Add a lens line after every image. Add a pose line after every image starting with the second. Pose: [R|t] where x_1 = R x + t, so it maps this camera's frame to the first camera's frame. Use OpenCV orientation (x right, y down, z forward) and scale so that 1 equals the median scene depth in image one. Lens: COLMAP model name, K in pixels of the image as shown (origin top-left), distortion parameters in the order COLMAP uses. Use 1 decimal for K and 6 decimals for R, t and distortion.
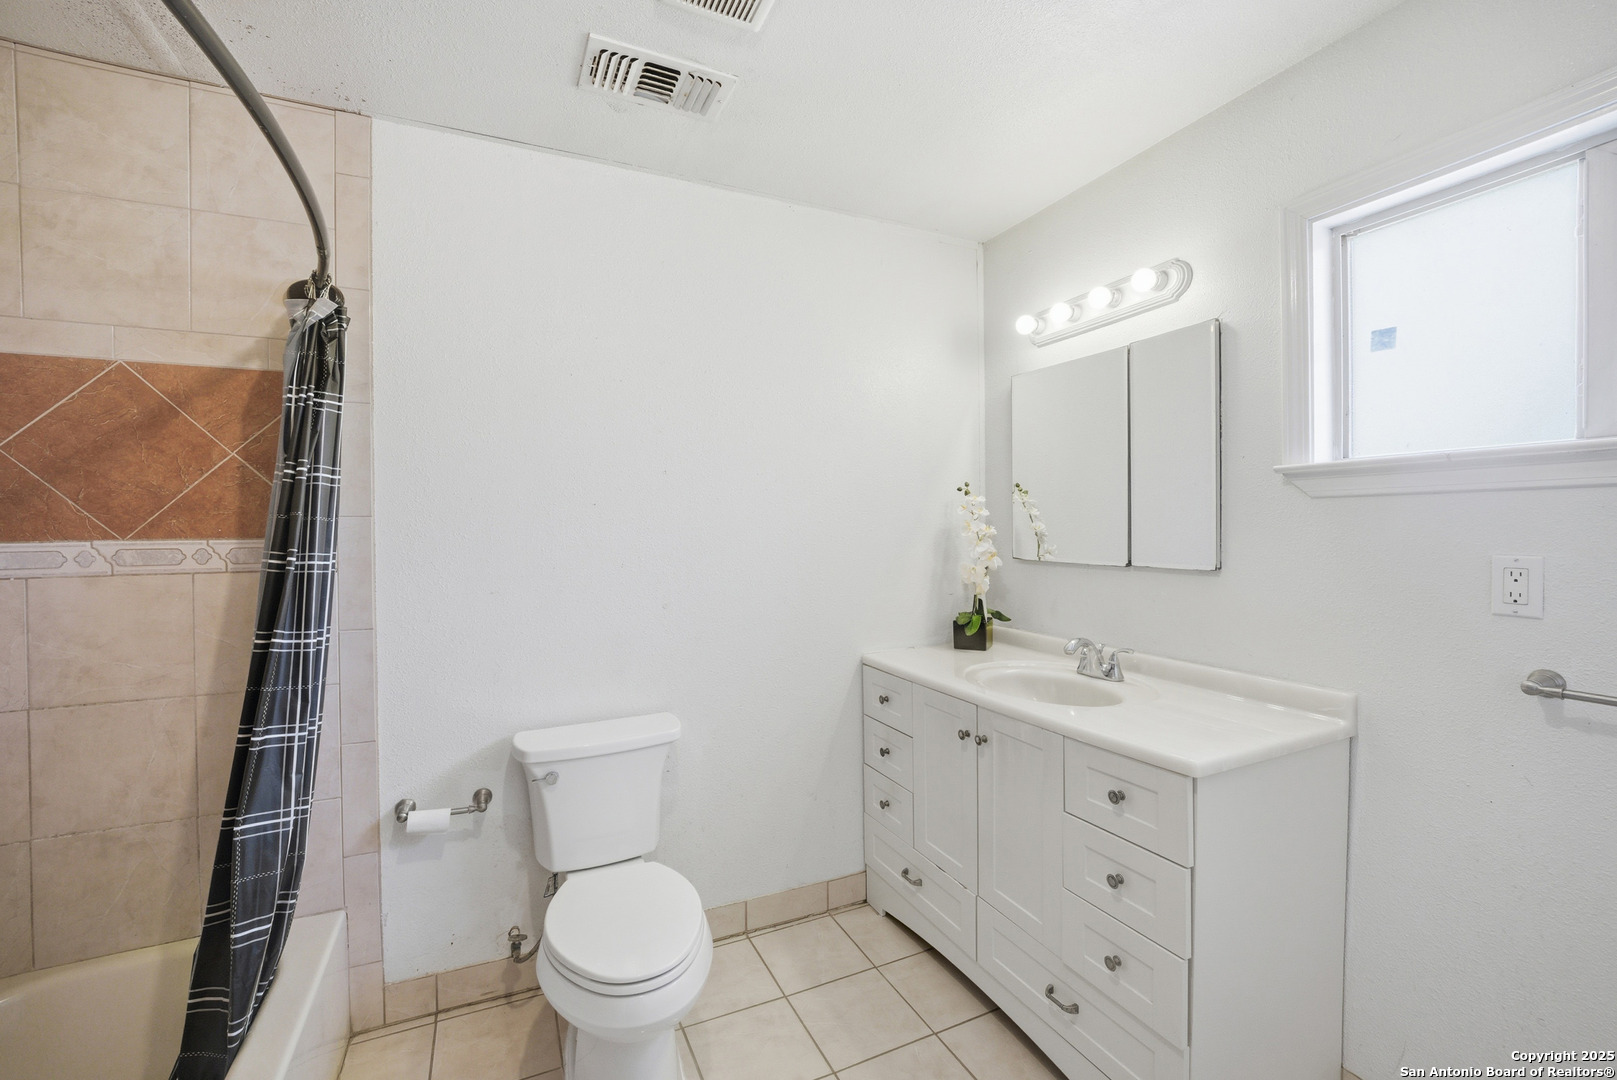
lens RADIAL K [[664.5, 0, 807.3], [0, 664.5, 528.9], [0, 0, 1]] dist [-0.001850, -0.000133]
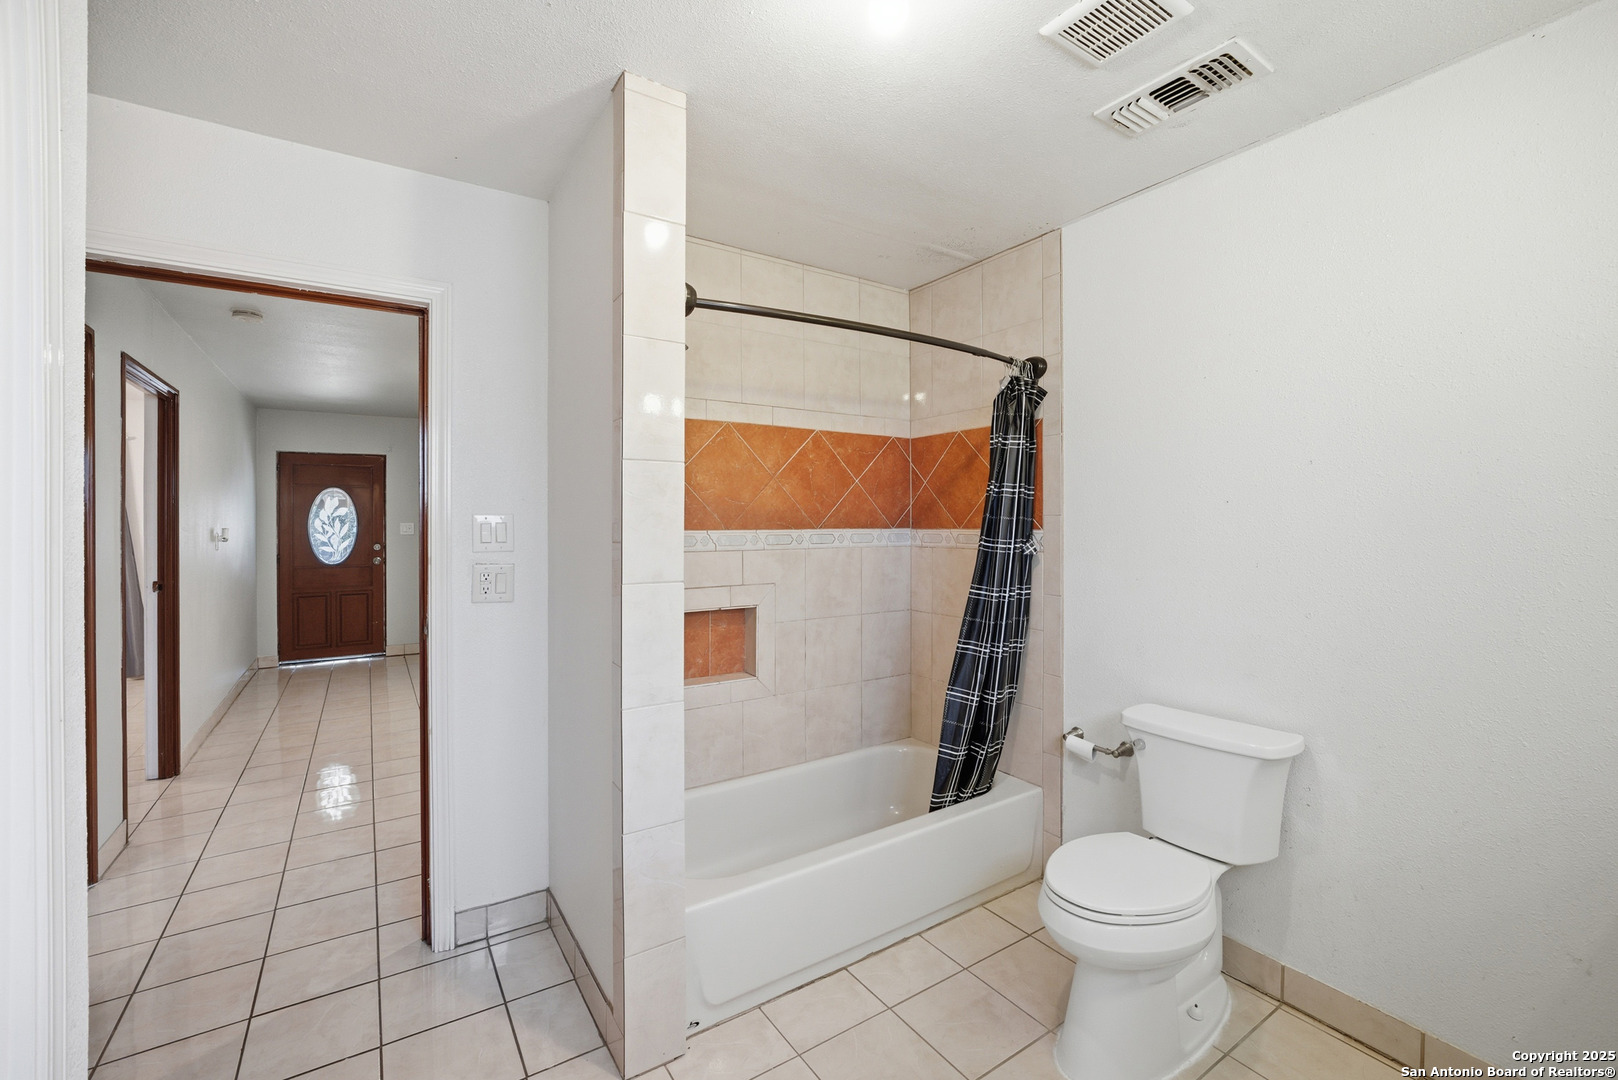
lens RADIAL K [[665.0, 0, 807.7], [0, 665.0, 528.9], [0, 0, 1]] dist [-0.001850, -0.000133]
pose [[0.185412, 0.019053, -0.982476, 0.703440], [-0.006526, 0.999814, 0.018157, -0.014445], [0.982639, 0.003045, 0.185502, 0.254088]]
